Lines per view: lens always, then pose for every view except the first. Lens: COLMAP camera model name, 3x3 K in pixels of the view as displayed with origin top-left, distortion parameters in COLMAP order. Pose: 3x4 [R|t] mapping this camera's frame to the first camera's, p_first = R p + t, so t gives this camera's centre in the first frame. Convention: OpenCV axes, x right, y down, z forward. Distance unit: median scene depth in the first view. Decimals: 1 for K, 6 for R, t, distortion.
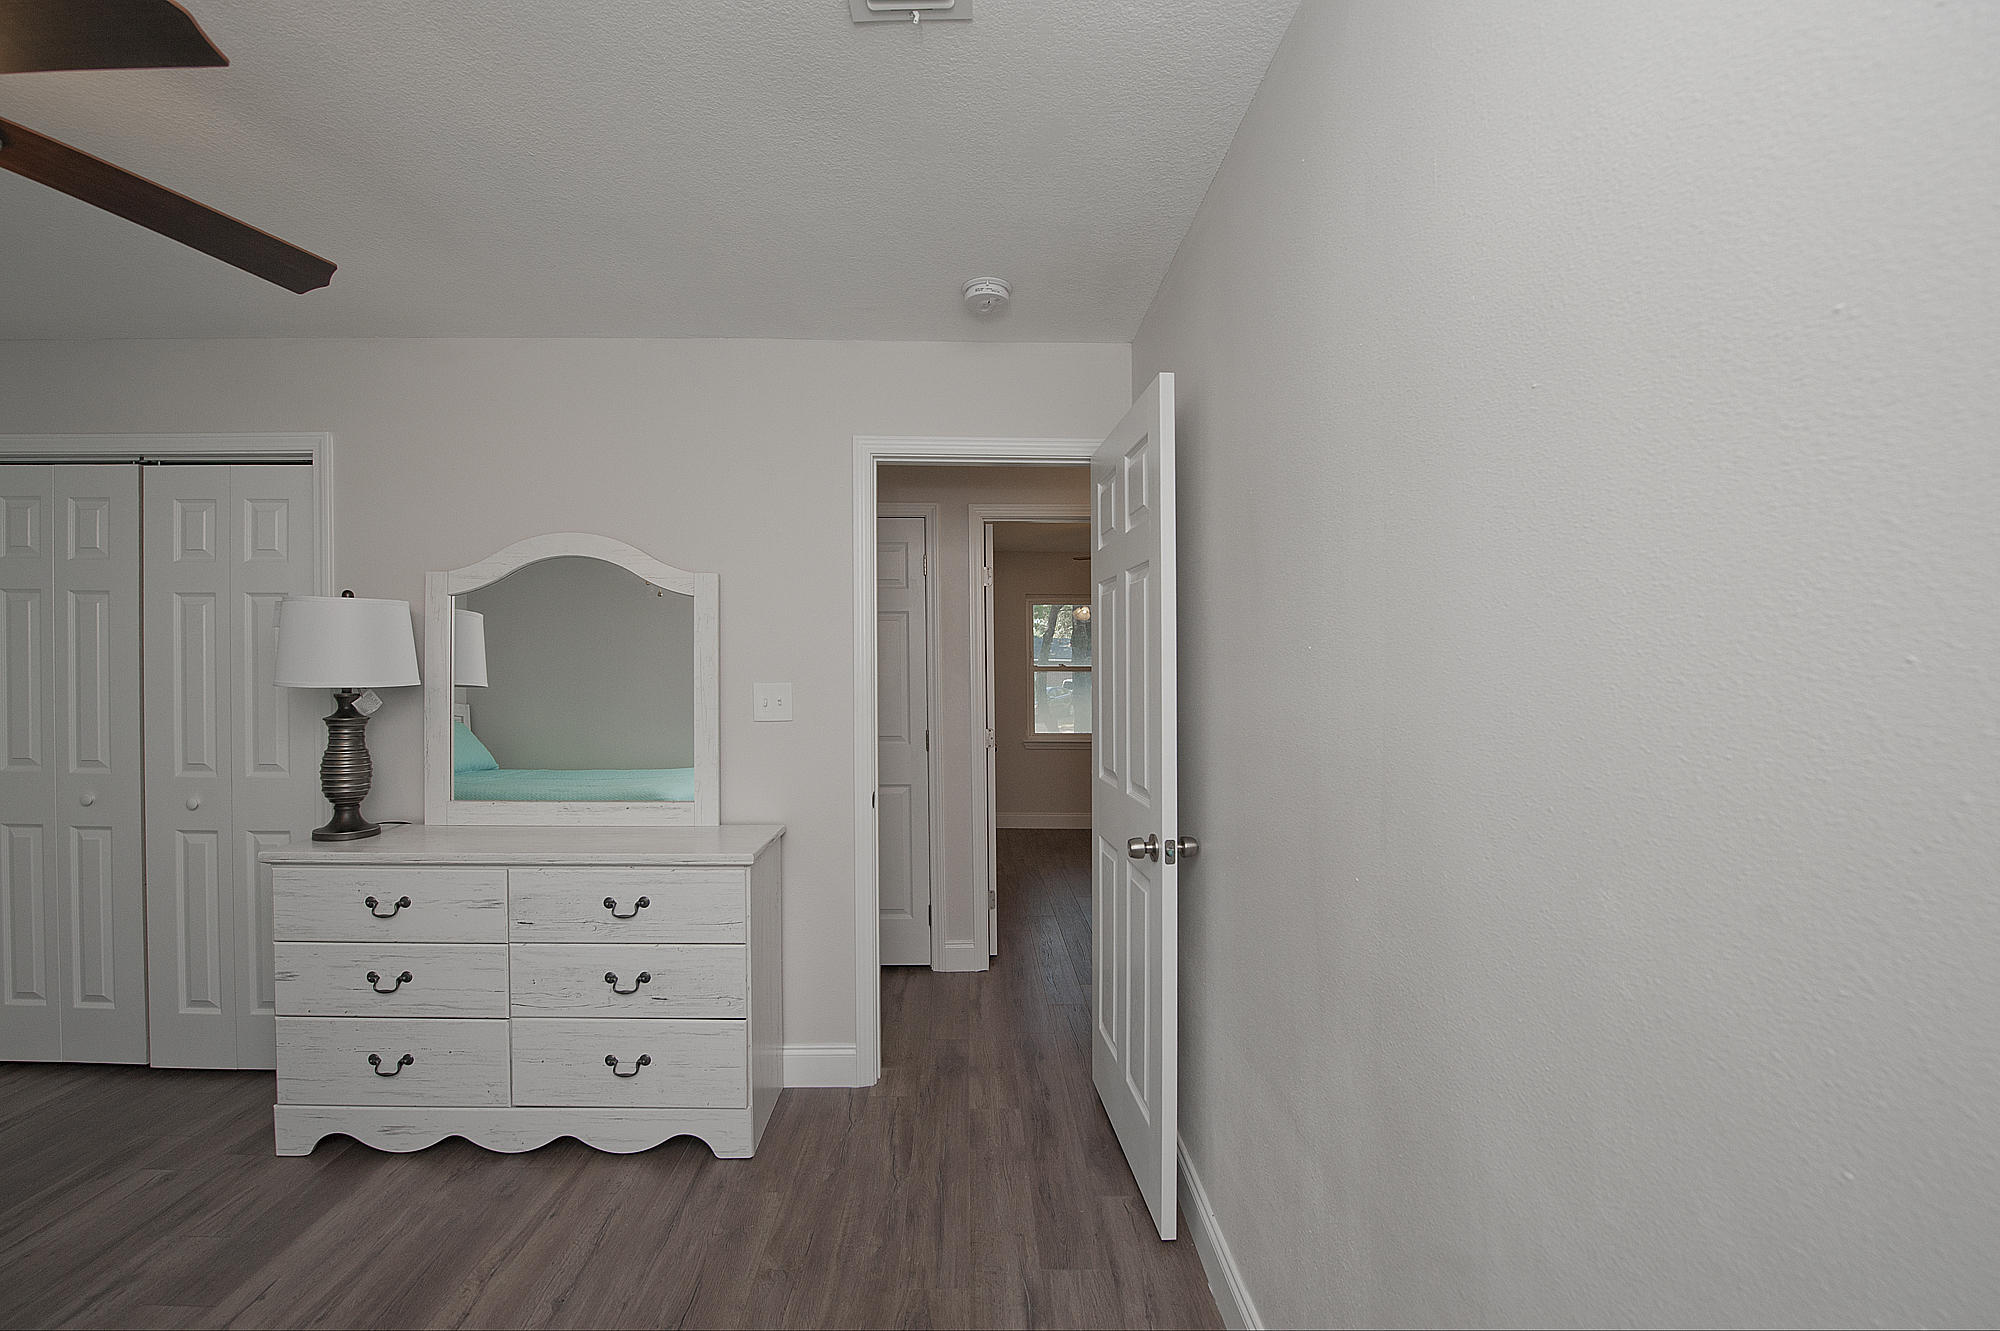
lens RADIAL K [[825.2, 0, 1005.4], [0, 825.2, 682.0], [0, 0, 1]] dist [-0.016961, -0.001749]
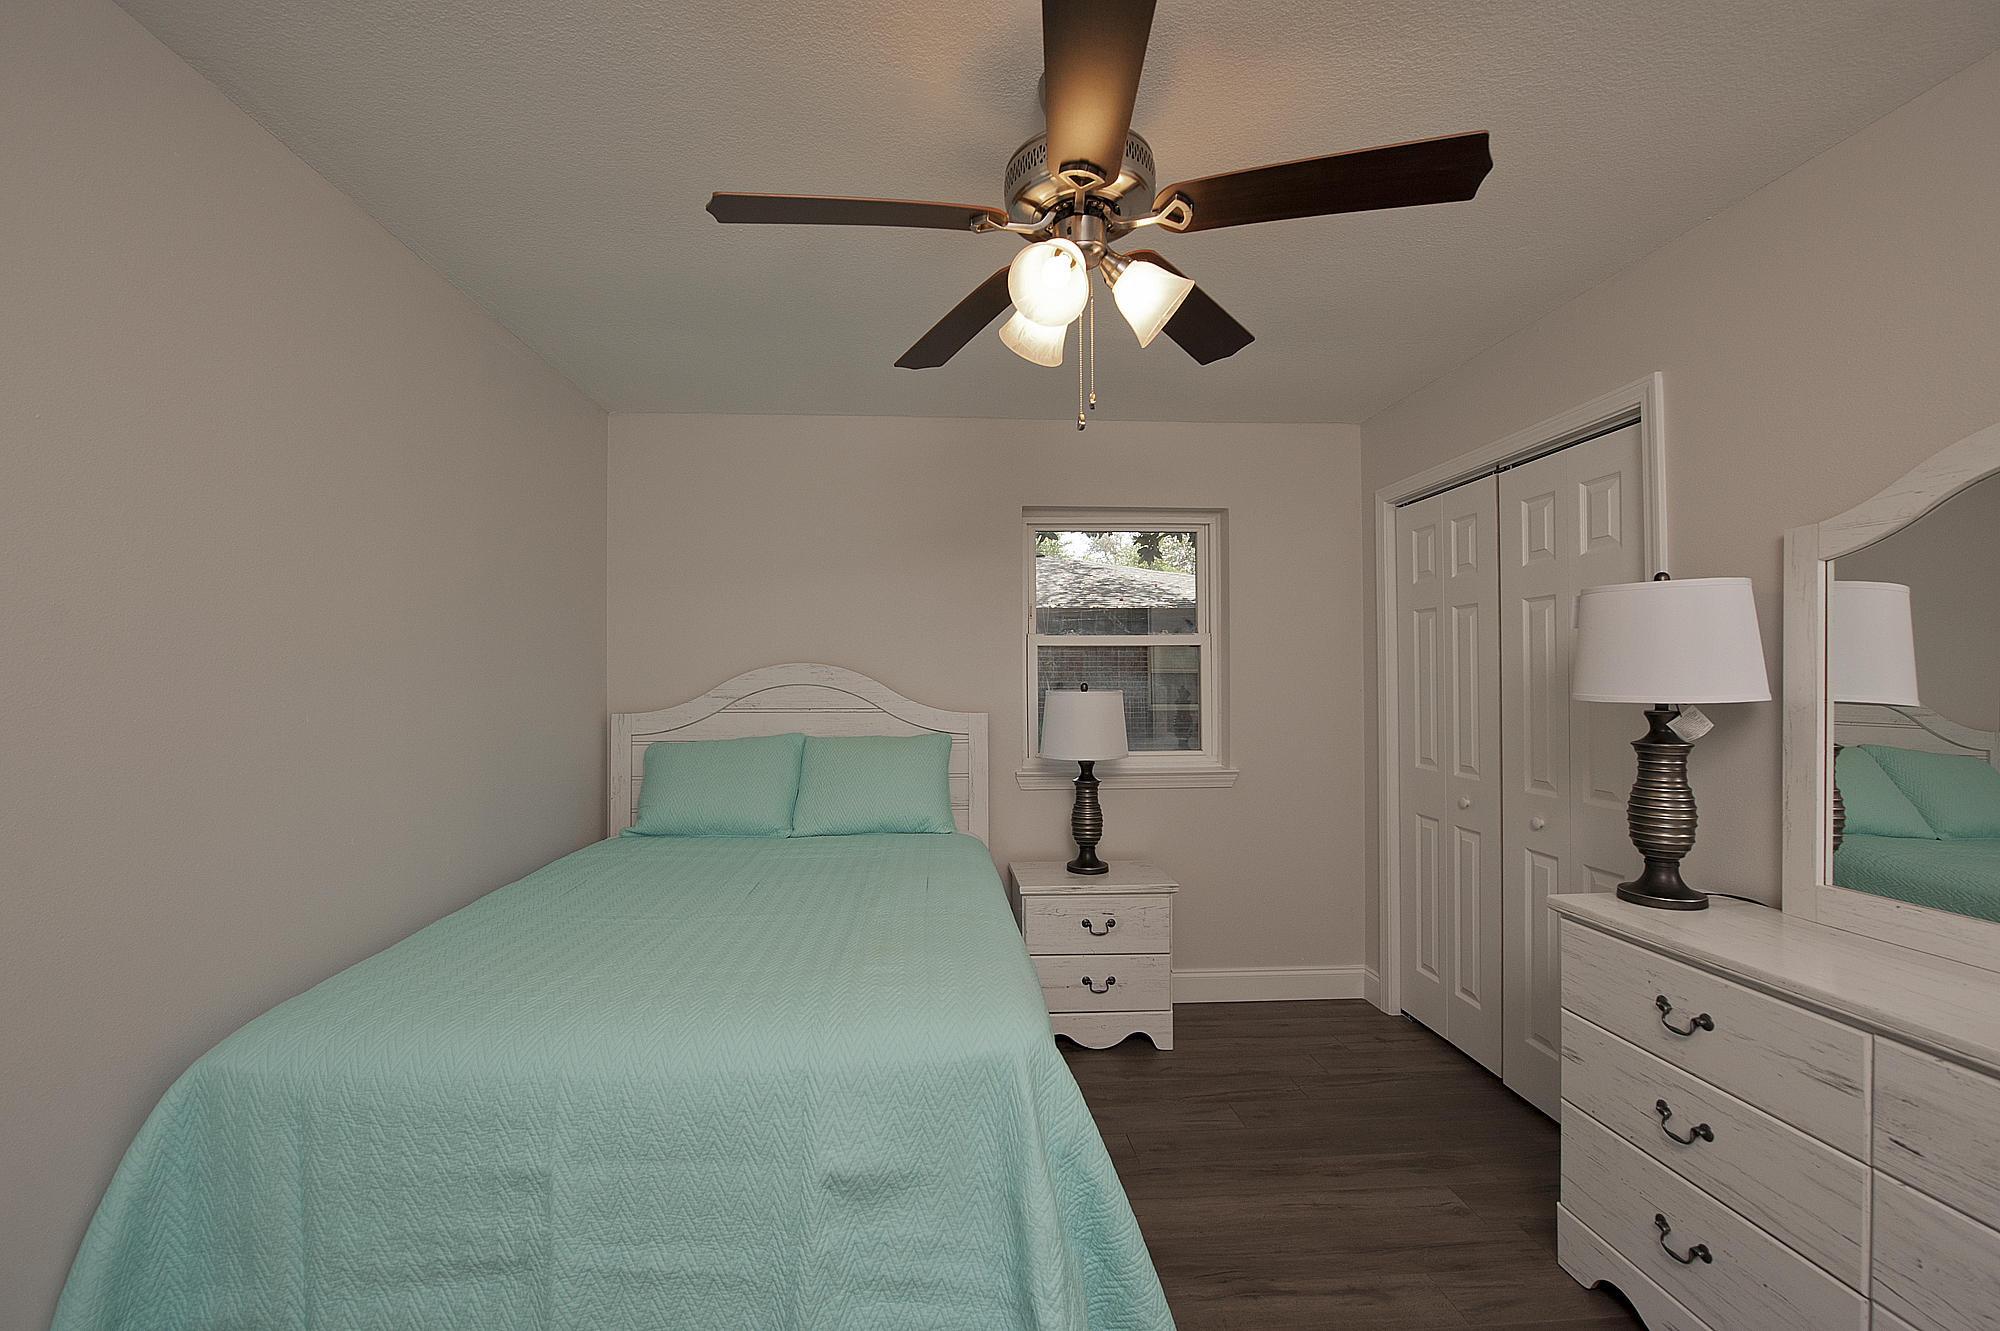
lens RADIAL K [[825.2, 0, 1109.0], [0, 825.2, 680.1], [0, 0, 1]] dist [-0.016961, -0.001749]
pose [[0.019826, -0.000262, -0.999803, -0.069149], [-0.005507, 0.999985, -0.000371, -0.011500], [0.999788, 0.005513, 0.019825, 0.486636]]
